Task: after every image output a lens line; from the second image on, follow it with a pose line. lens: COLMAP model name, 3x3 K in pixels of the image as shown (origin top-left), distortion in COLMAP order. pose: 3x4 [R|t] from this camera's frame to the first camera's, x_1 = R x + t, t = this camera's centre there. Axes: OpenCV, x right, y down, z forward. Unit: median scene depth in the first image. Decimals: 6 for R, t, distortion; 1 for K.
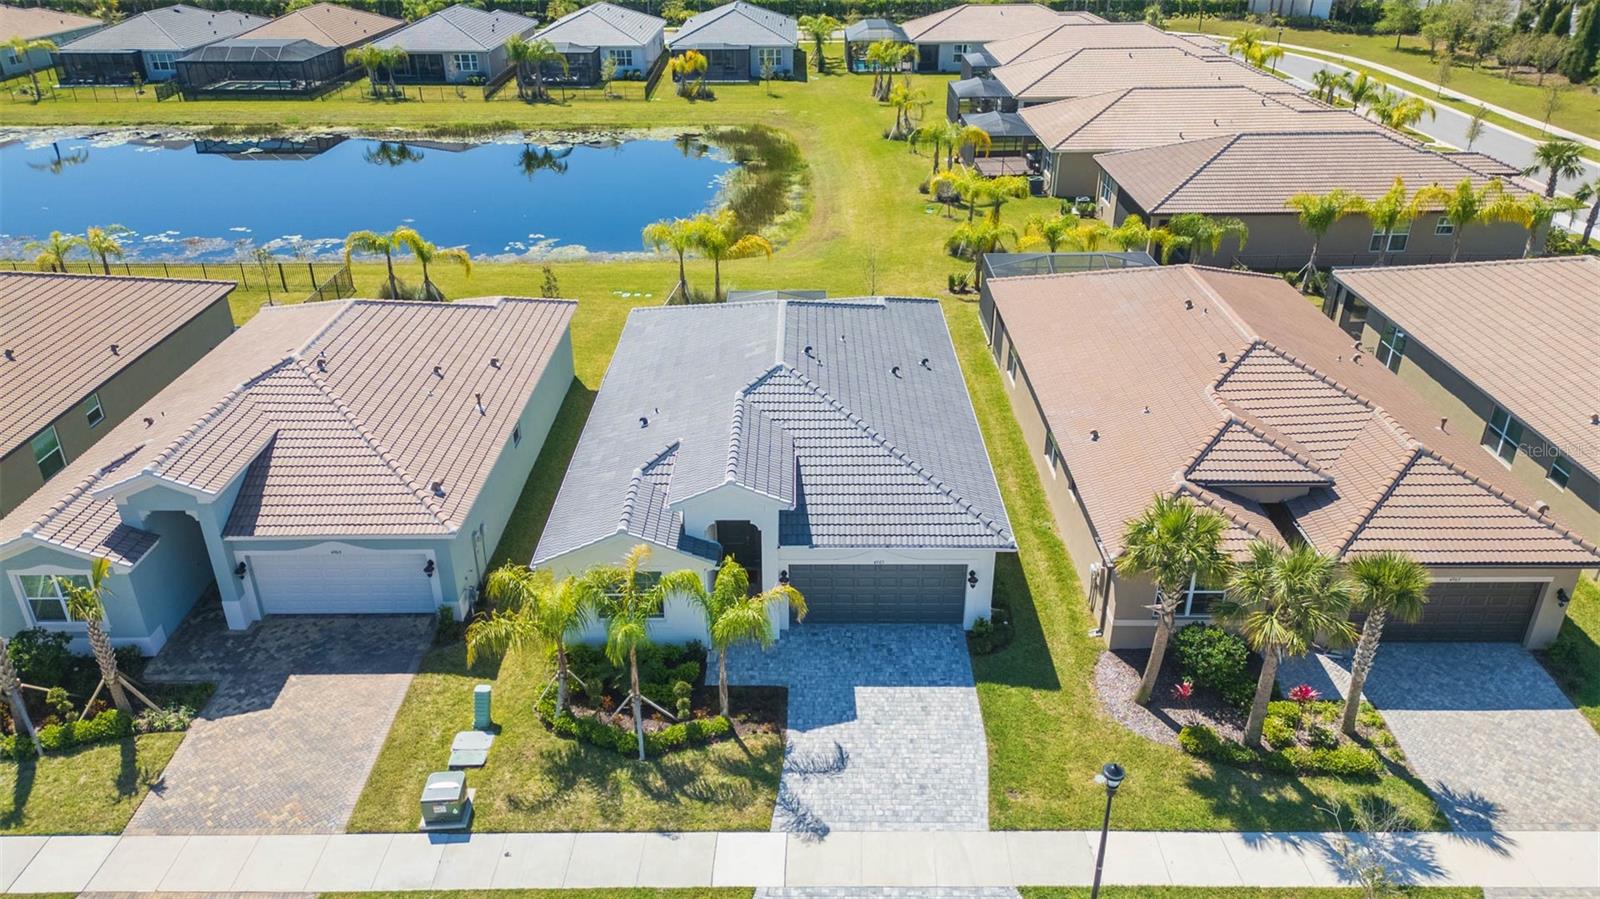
lens RADIAL K [[1130.7, 0, 800.0], [0, 1130.7, 449.5], [0, 0, 1]] dist [0.099663, -0.134328]
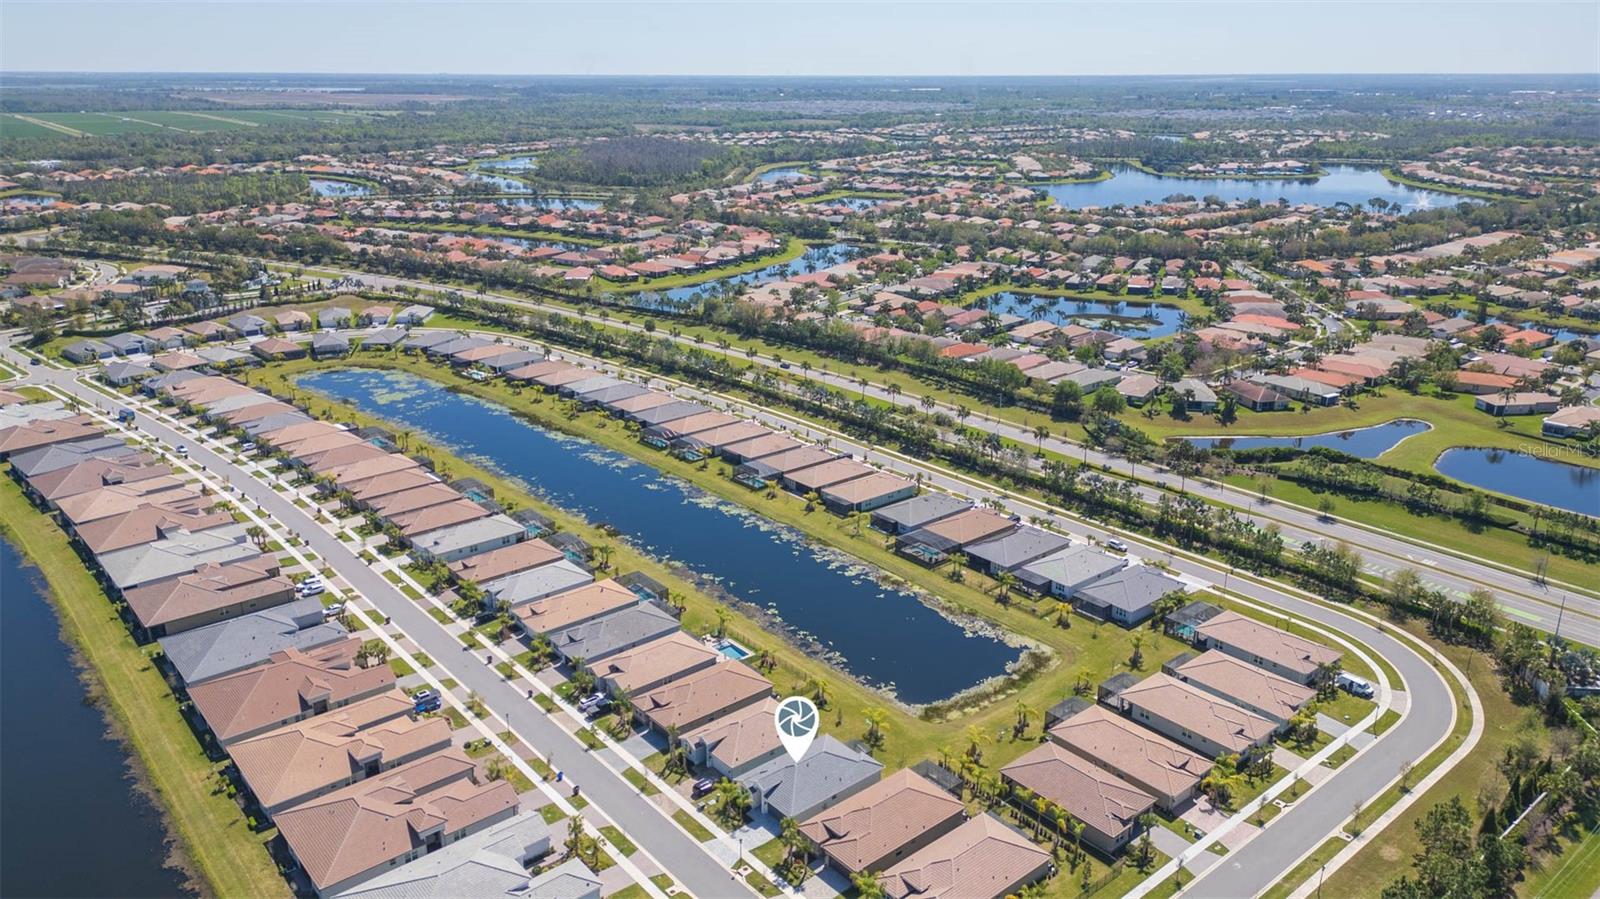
lens RADIAL K [[1130.7, 0, 800.0], [0, 1130.7, 449.5], [0, 0, 1]] dist [0.099663, -0.134328]
pose [[0.646523, 0.245676, -0.722254, 3.768894], [-0.352632, 0.935758, 0.002643, -1.606918], [0.676505, 0.252981, 0.691622, -3.230407]]
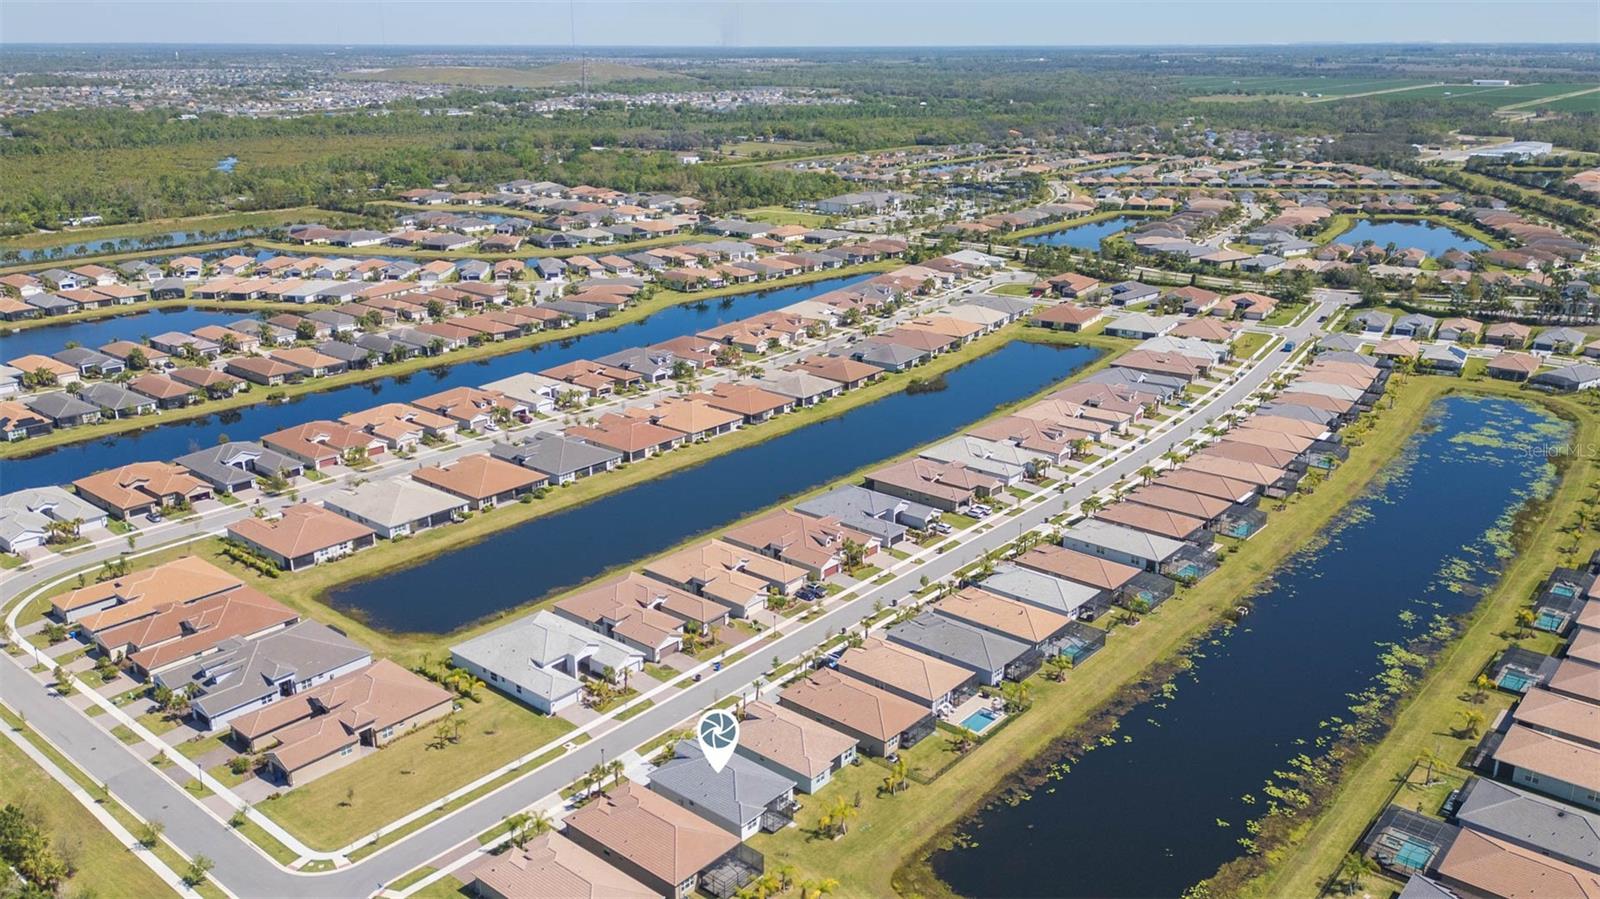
lens RADIAL K [[1227.2, 0, 800.0], [0, 1227.2, 449.5], [0, 0, 1]] dist [0.061769, -0.000332]
pose [[-0.639561, 0.245324, -0.728545, 3.740318], [-0.351156, 0.749827, 0.560757, -4.791691], [0.683850, 0.614472, -0.393413, 2.919113]]
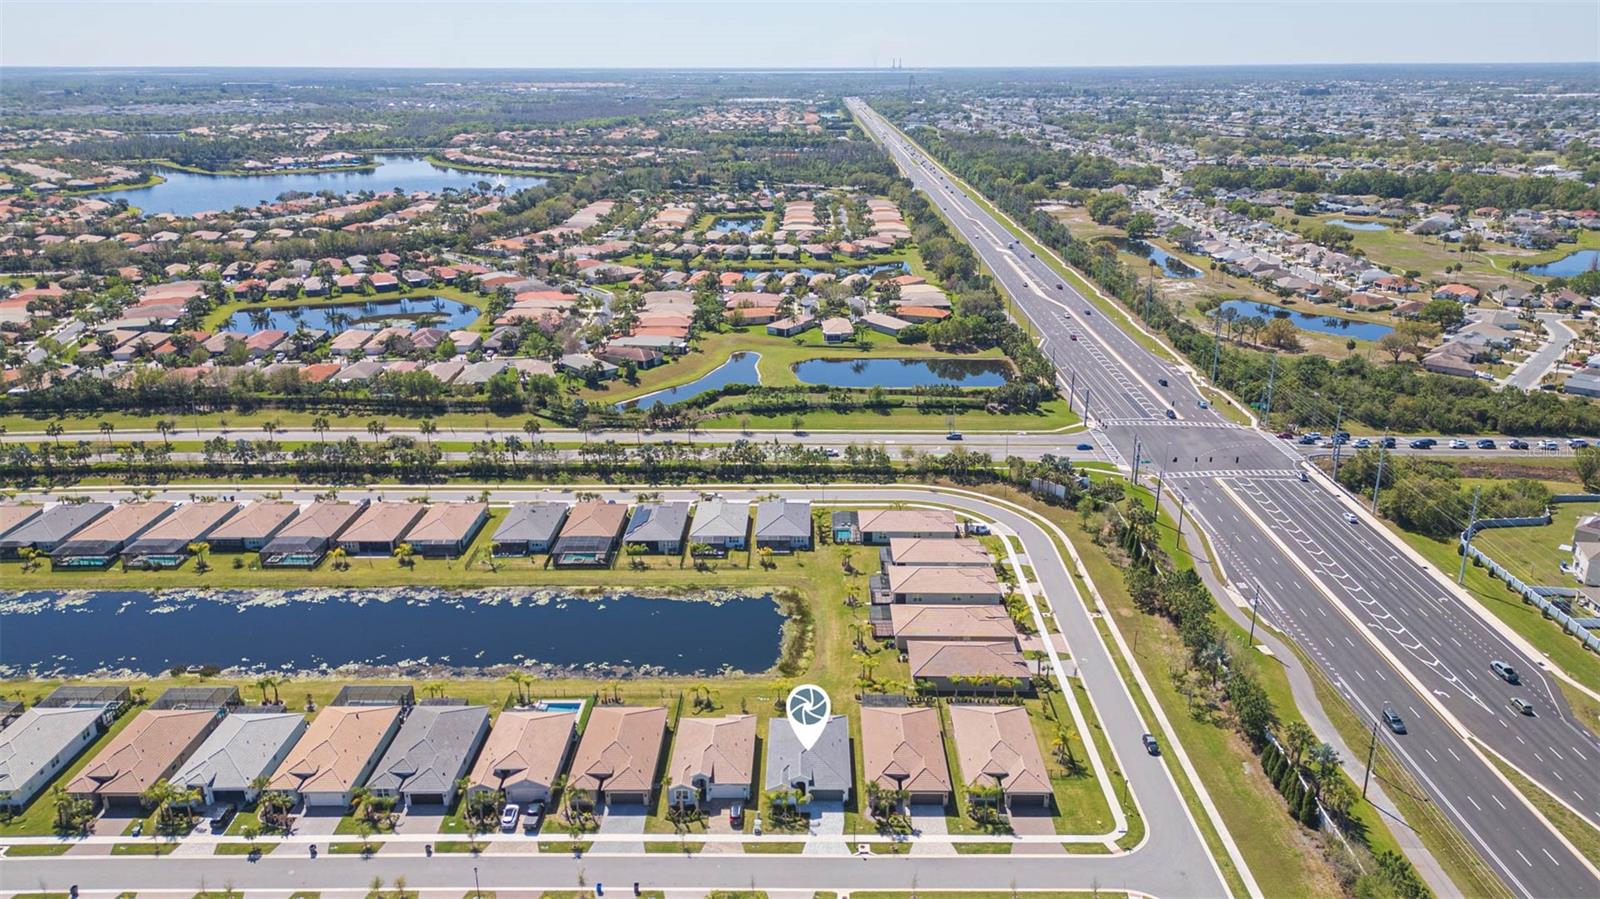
lens RADIAL K [[1099.9, 0, 800.1], [0, 1099.9, 480.5], [0, 0, 1]] dist [0.100182, -0.121821]
pose [[0.999958, 0.004960, -0.007647, -0.026618], [-0.005810, 0.993290, -0.115501, -0.800606], [0.007023, 0.115541, 0.993278, -4.713864]]
